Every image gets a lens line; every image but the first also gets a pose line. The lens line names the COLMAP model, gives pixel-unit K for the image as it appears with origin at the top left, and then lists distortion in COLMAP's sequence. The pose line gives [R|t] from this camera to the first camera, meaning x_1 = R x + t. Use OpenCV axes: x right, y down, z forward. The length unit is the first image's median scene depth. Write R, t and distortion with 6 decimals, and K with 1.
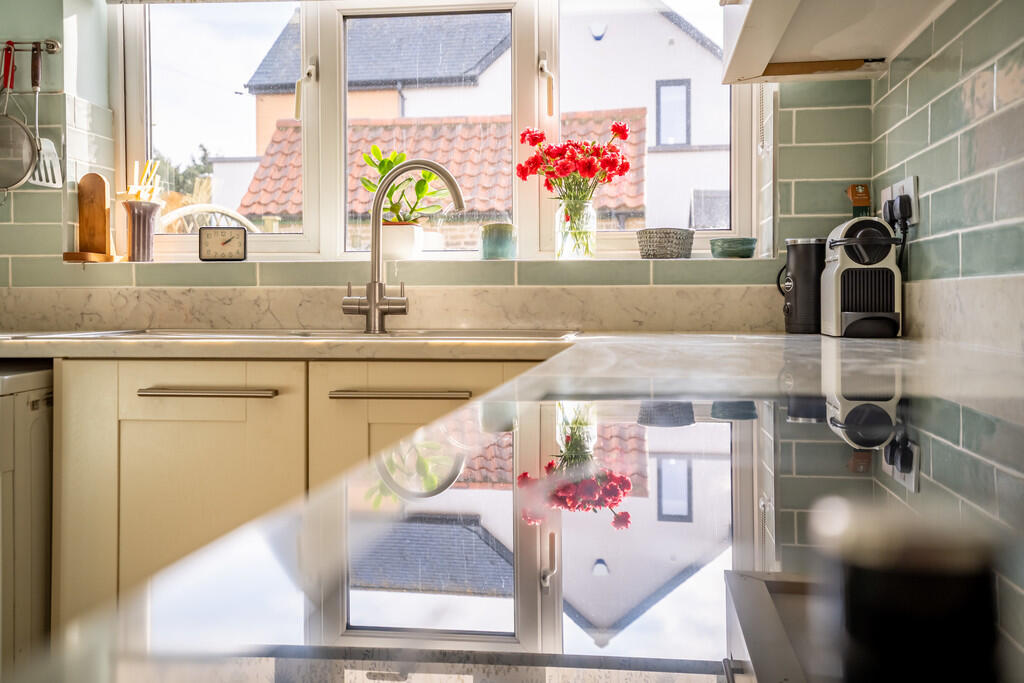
lens RADIAL K [[986.5, 0, 511.5], [0, 986.5, 290.6], [0, 0, 1]] dist [0.056399, 0.002365]
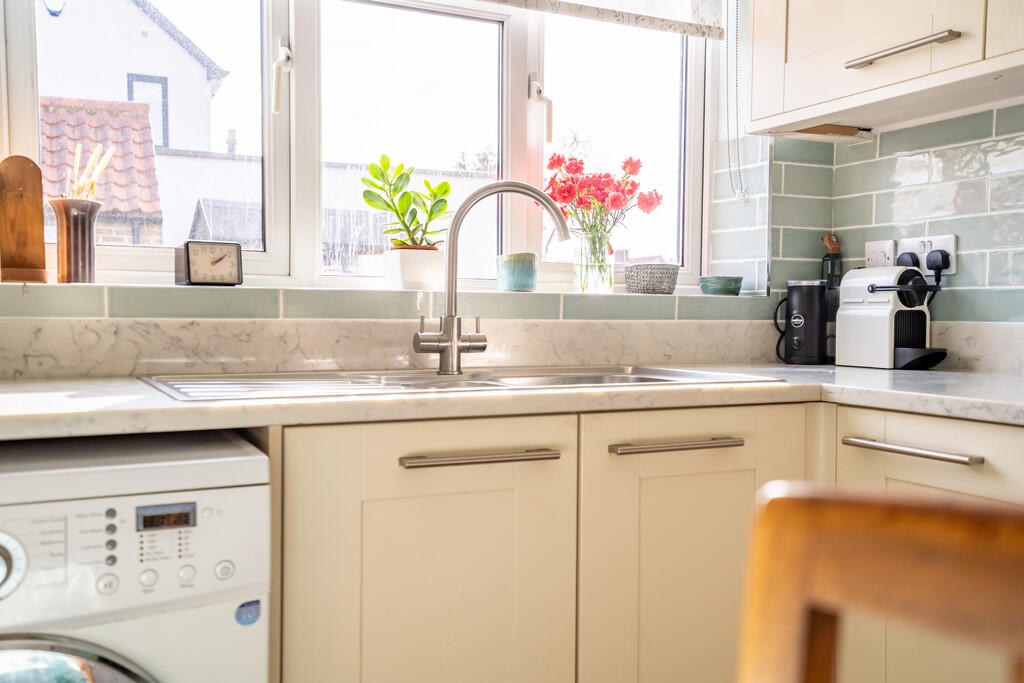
lens RADIAL K [[977.0, 0, 512.0], [0, 977.0, 341.5], [0, 0, 1]] dist [0.048513, 0.004012]
pose [[0.829073, -0.009594, 0.559058, -0.550159], [-0.013750, 0.999201, 0.037538, -0.018360], [-0.558972, -0.038809, 0.828278, 0.234679]]
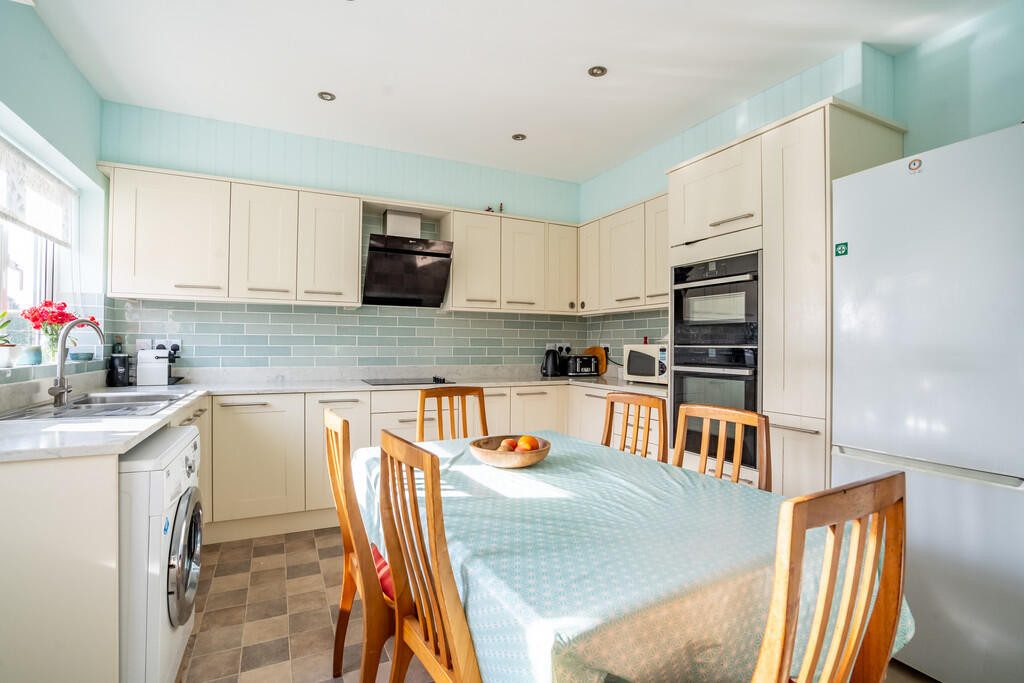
lens RADIAL K [[475.4, 0, 514.3], [0, 475.4, 342.9], [0, 0, 1]] dist [-0.063172, 0.026075]
pose [[-0.556524, 0.006833, 0.830804, -1.321673], [-0.009417, 0.999850, -0.014532, -0.069205], [-0.830778, -0.015911, -0.556376, 0.720017]]
